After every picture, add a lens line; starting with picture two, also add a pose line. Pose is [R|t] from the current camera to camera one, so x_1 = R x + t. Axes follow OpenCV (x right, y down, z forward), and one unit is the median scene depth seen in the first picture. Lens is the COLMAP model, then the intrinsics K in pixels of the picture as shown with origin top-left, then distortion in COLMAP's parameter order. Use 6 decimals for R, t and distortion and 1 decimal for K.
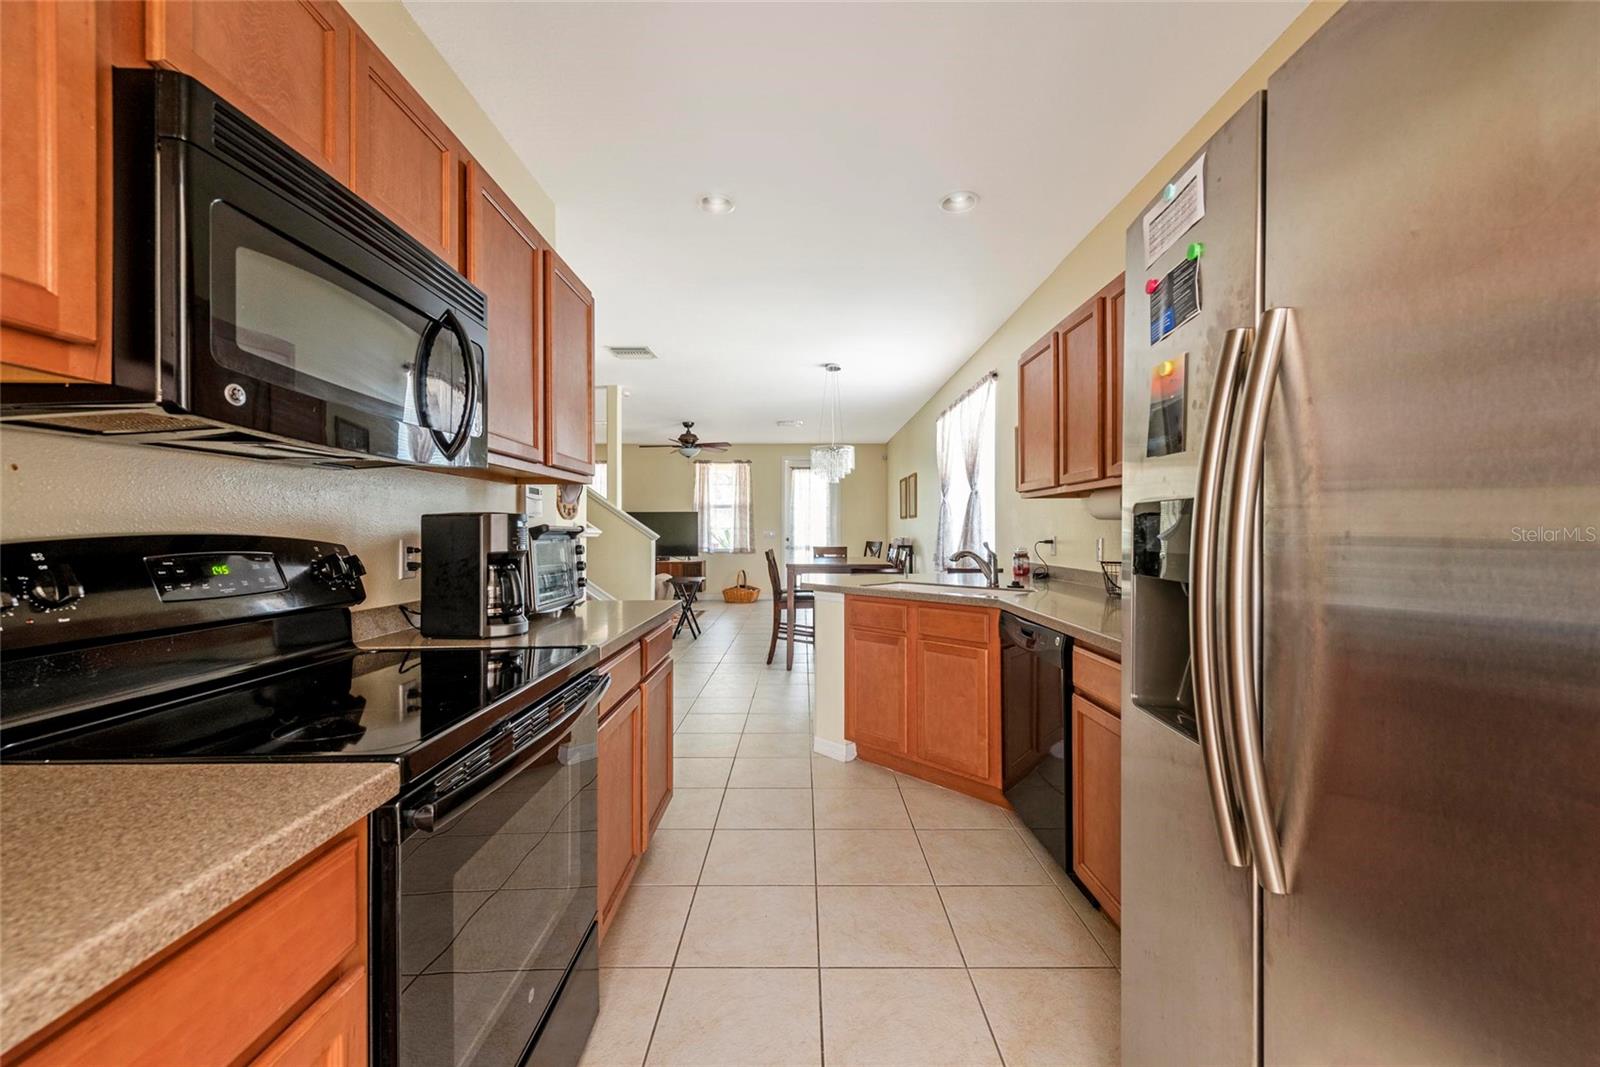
lens RADIAL K [[634.1, 0, 801.6], [0, 634.1, 519.4], [0, 0, 1]] dist [0.009746, -0.000638]
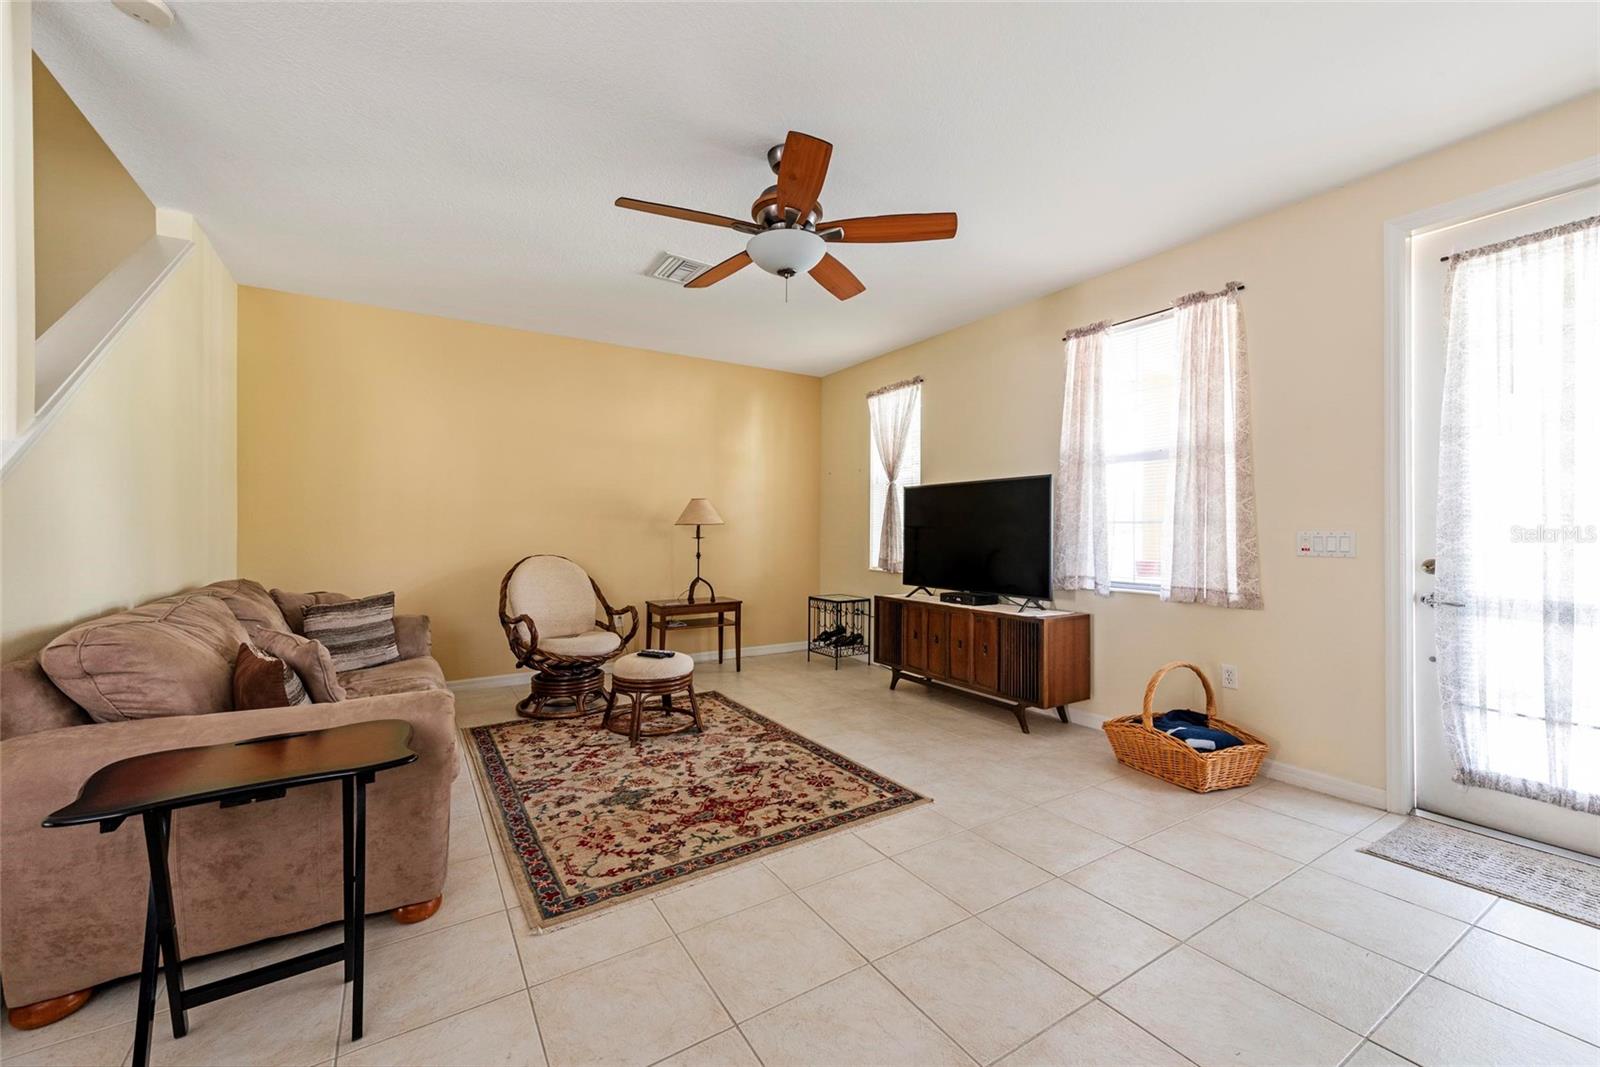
lens RADIAL K [[634.1, 0, 787.7], [0, 634.1, 529.7], [0, 0, 1]] dist [0.009746, -0.000638]
pose [[0.531854, -0.001359, -0.846835, 0.054040], [-0.003779, 0.999985, -0.003978, 0.019809], [0.846828, 0.005316, 0.531841, 0.676061]]
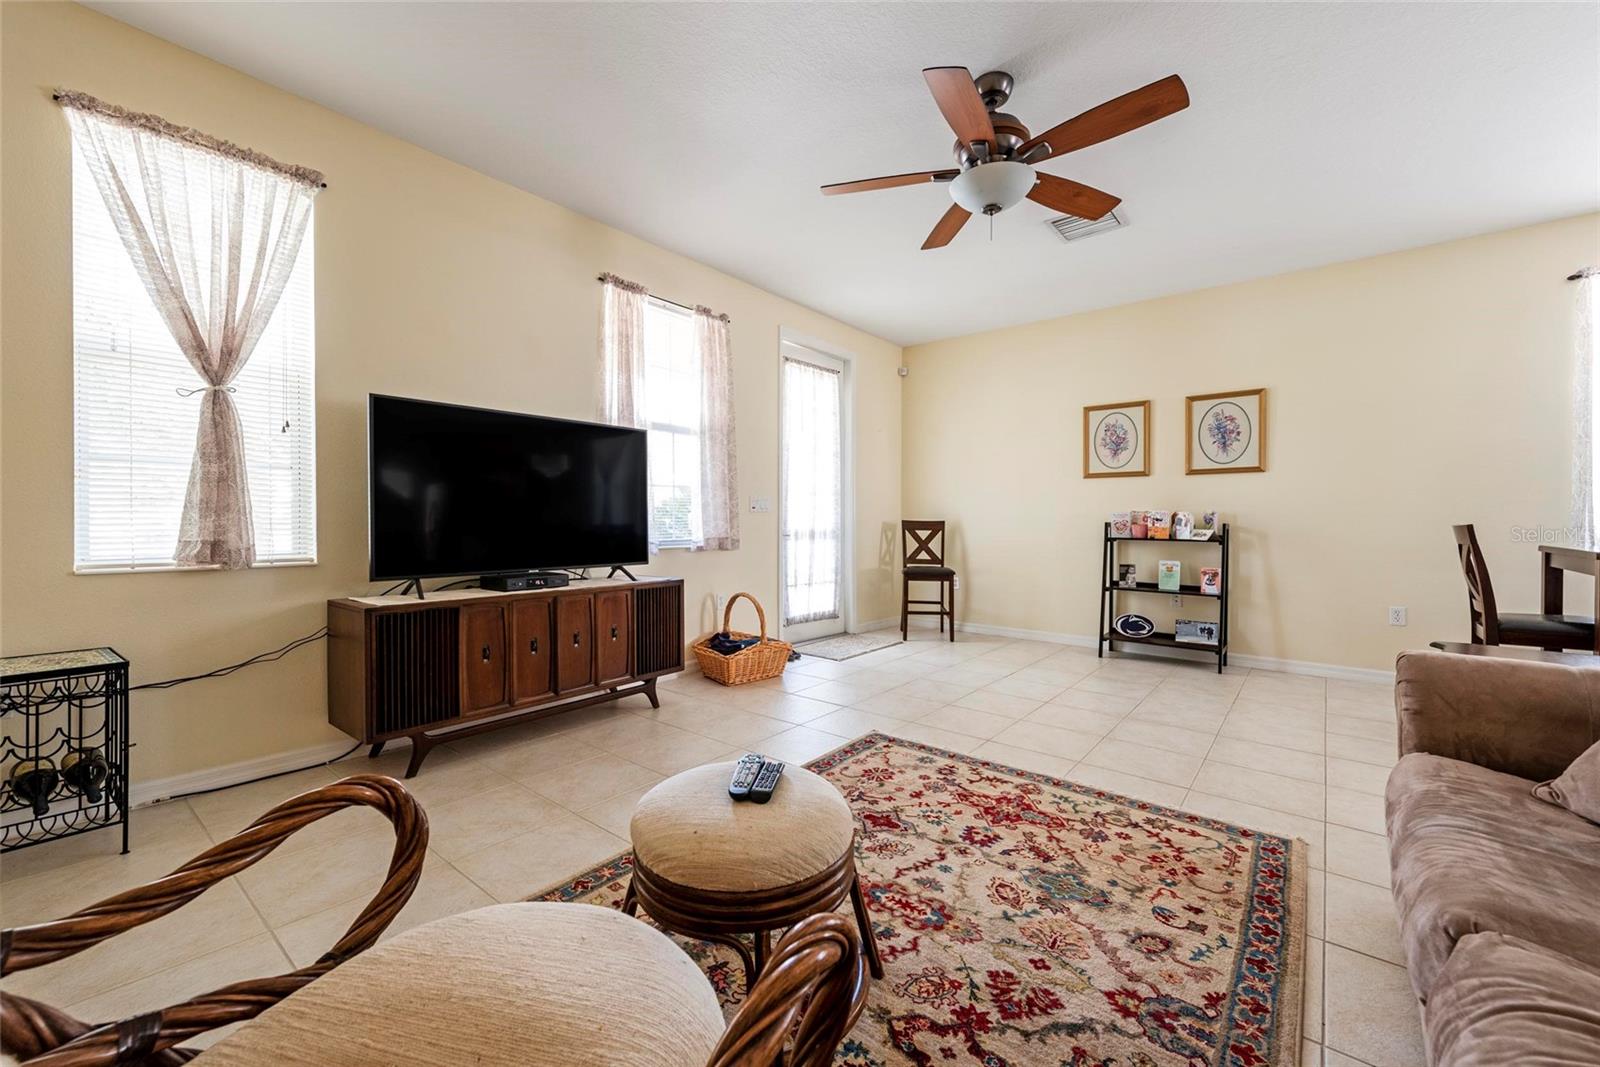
lens RADIAL K [[634.1, 0, 830.9], [0, 634.1, 520.6], [0, 0, 1]] dist [0.009746, -0.000638]
pose [[0.601871, -0.003089, 0.798587, -0.359637], [0.001882, 0.999995, 0.002450, 0.033839], [-0.798591, 0.000028, 0.601874, 0.708297]]
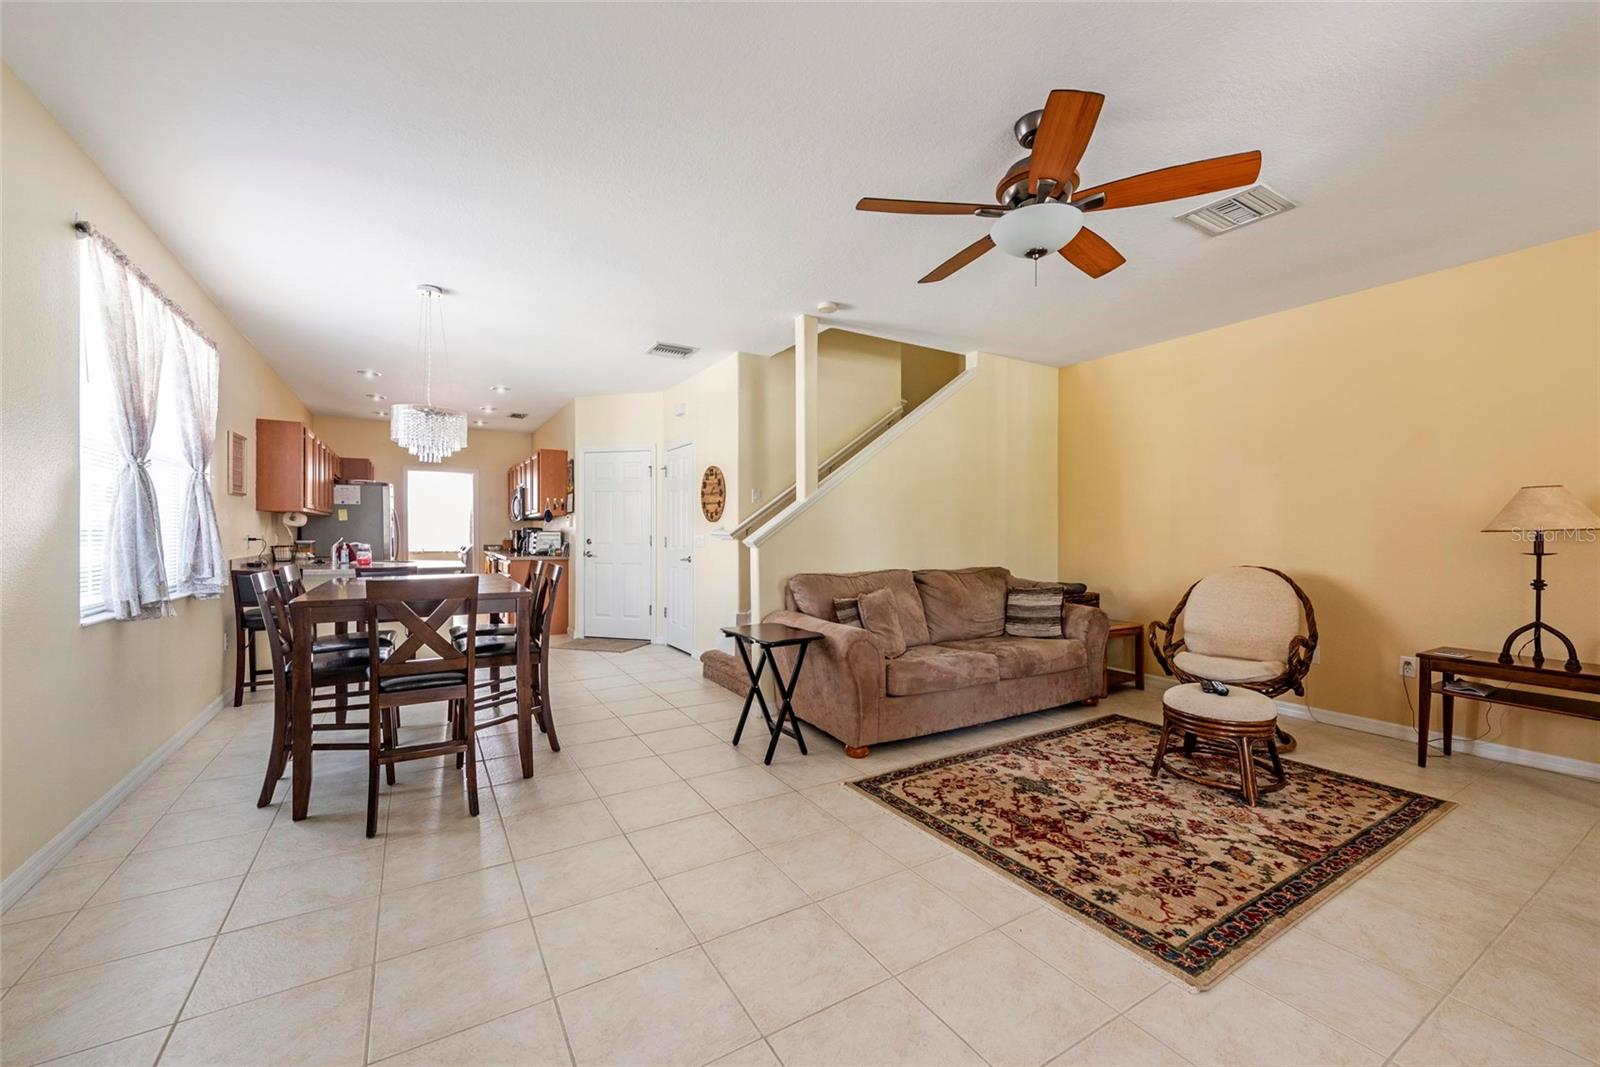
lens RADIAL K [[634.1, 0, 813.2], [0, 634.1, 535.0], [0, 0, 1]] dist [0.009746, -0.000638]
pose [[-0.846555, -0.003837, -0.532288, 0.031588], [-0.009753, 0.999918, 0.008304, 0.016614], [0.532213, 0.012221, -0.846523, 0.938218]]
